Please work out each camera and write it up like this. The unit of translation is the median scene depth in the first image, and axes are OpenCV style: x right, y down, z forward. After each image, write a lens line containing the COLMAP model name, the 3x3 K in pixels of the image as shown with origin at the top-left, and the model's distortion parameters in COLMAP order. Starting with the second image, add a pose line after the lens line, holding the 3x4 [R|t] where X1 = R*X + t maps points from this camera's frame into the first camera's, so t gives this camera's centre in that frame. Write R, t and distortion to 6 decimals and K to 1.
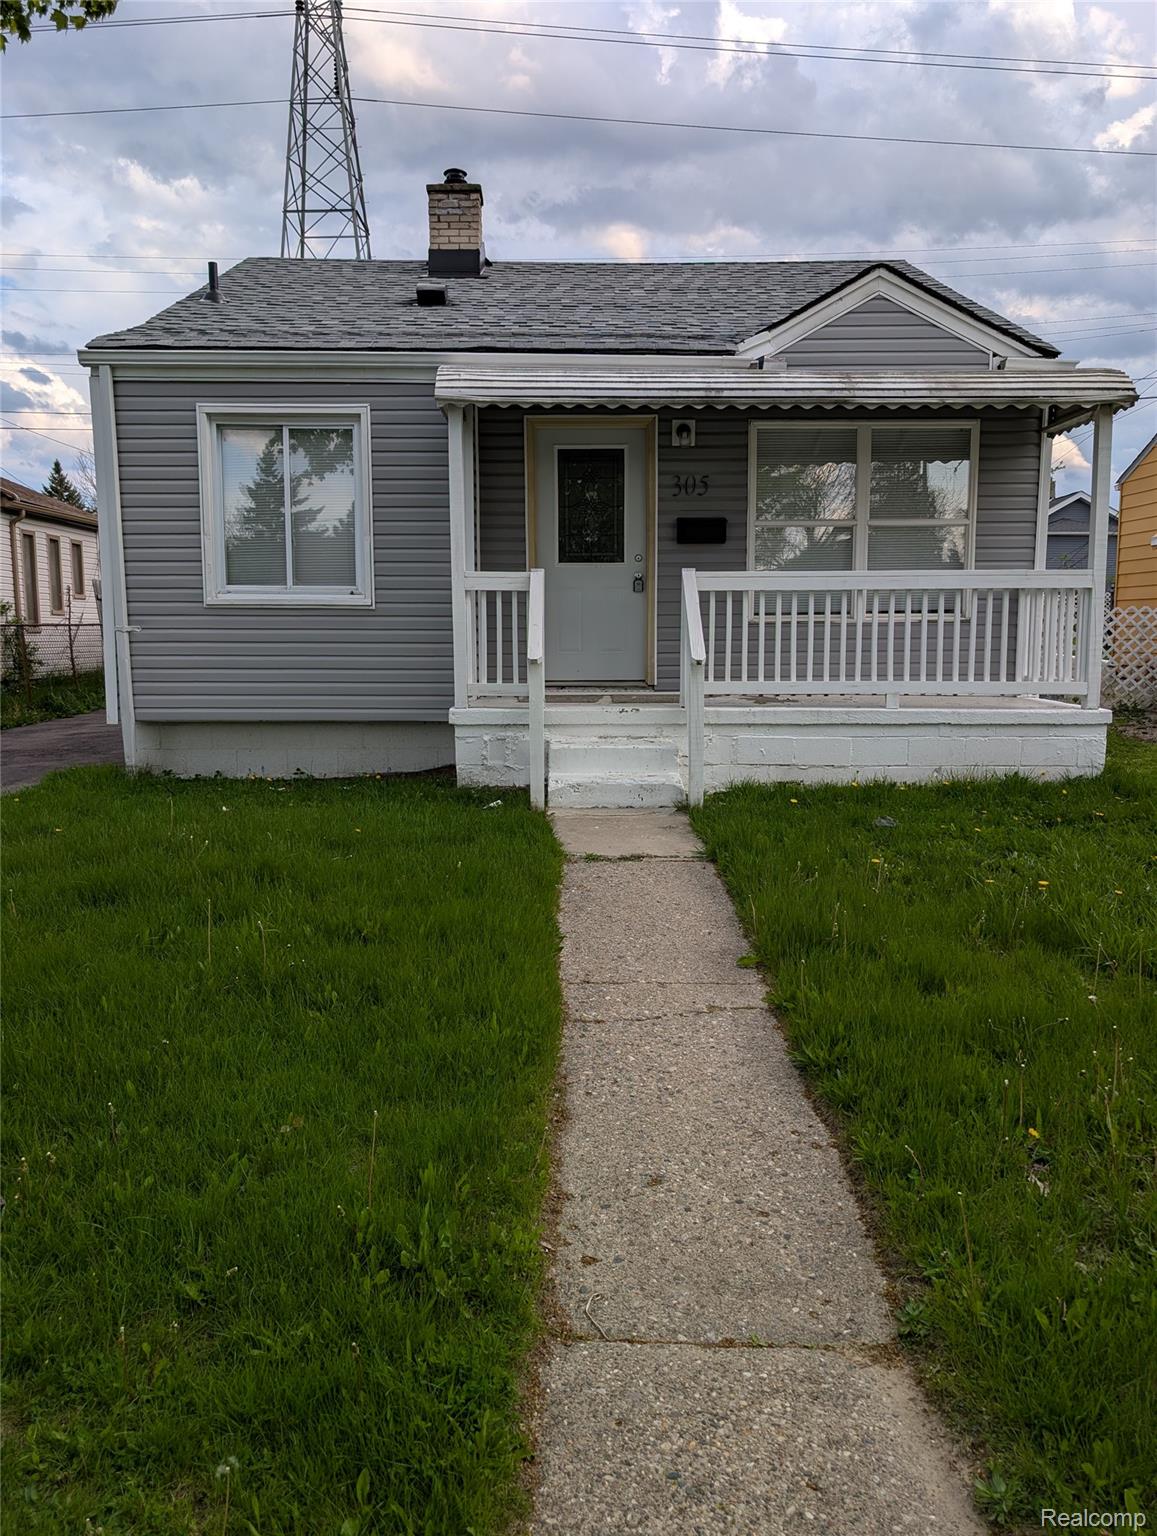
lens RADIAL K [[1095.3, 0, 578.3], [0, 1095.3, 742.0], [0, 0, 1]] dist [-0.006658, 0.002341]
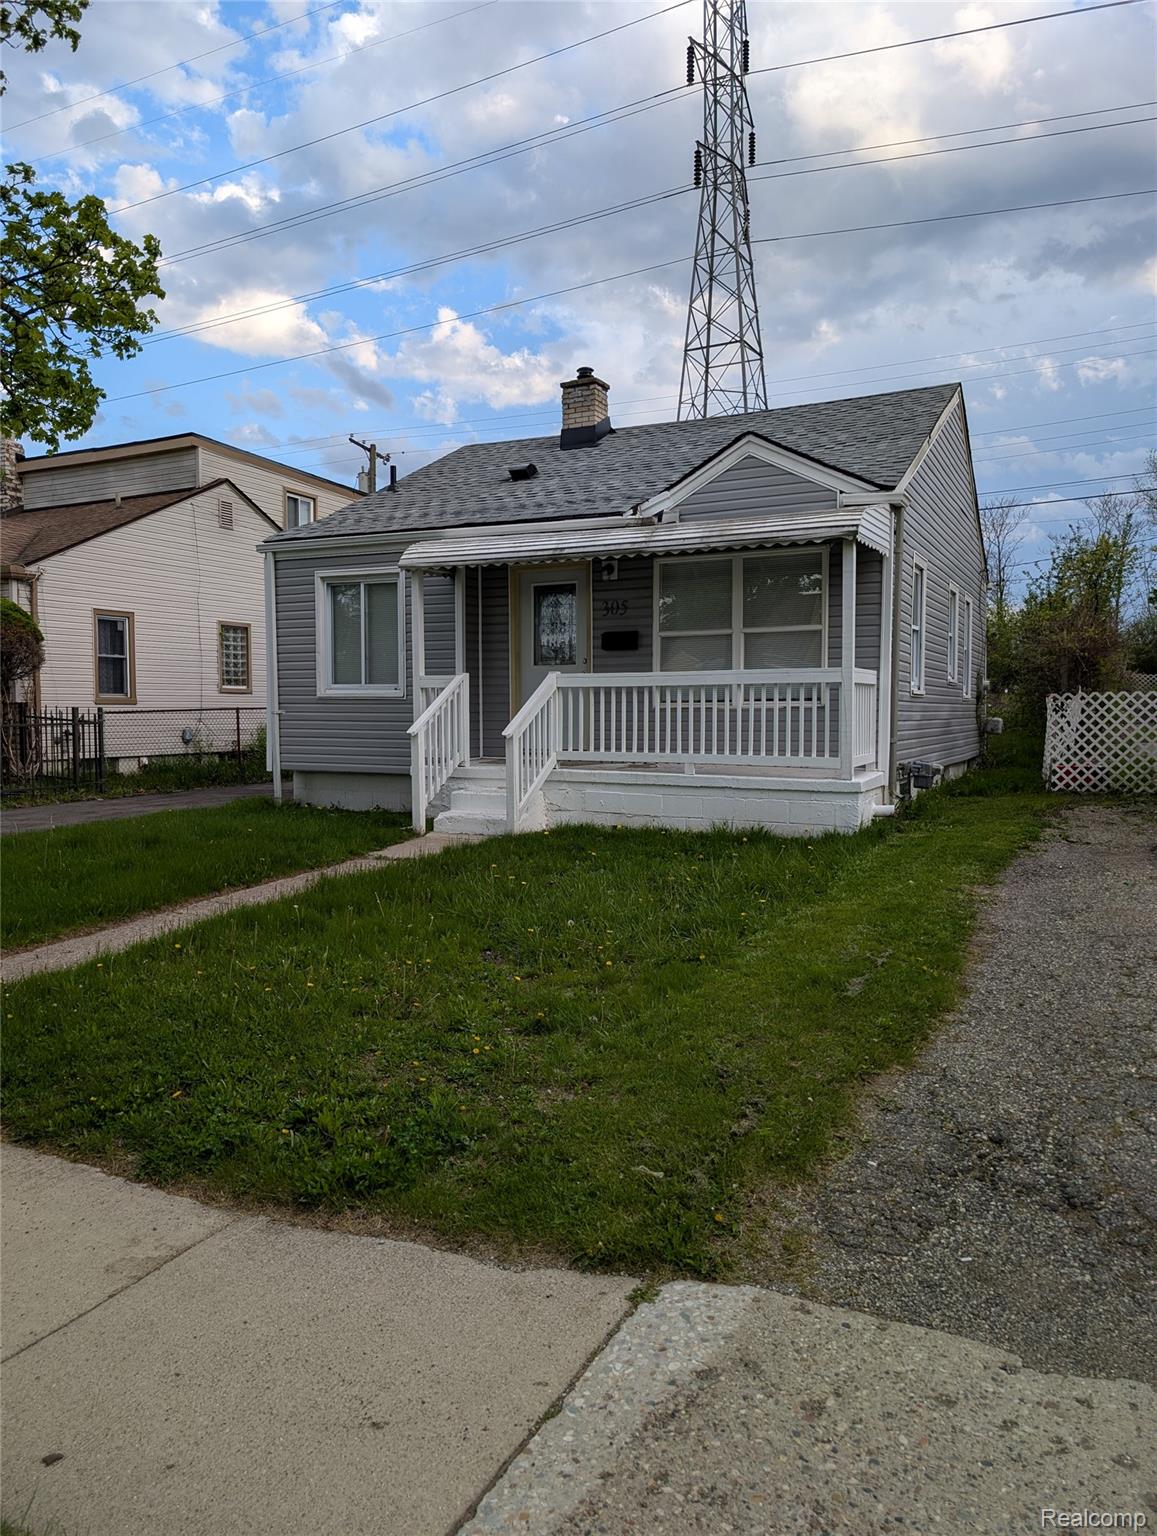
lens RADIAL K [[1060.5, 0, 578.5], [0, 1060.5, 768.0], [0, 0, 1]] dist [0.000280, -0.001036]
pose [[0.892955, 0.026551, -0.449362, 0.660417], [-0.046136, 0.998400, -0.032687, 0.008991], [0.447775, 0.049920, 0.892752, -0.184873]]
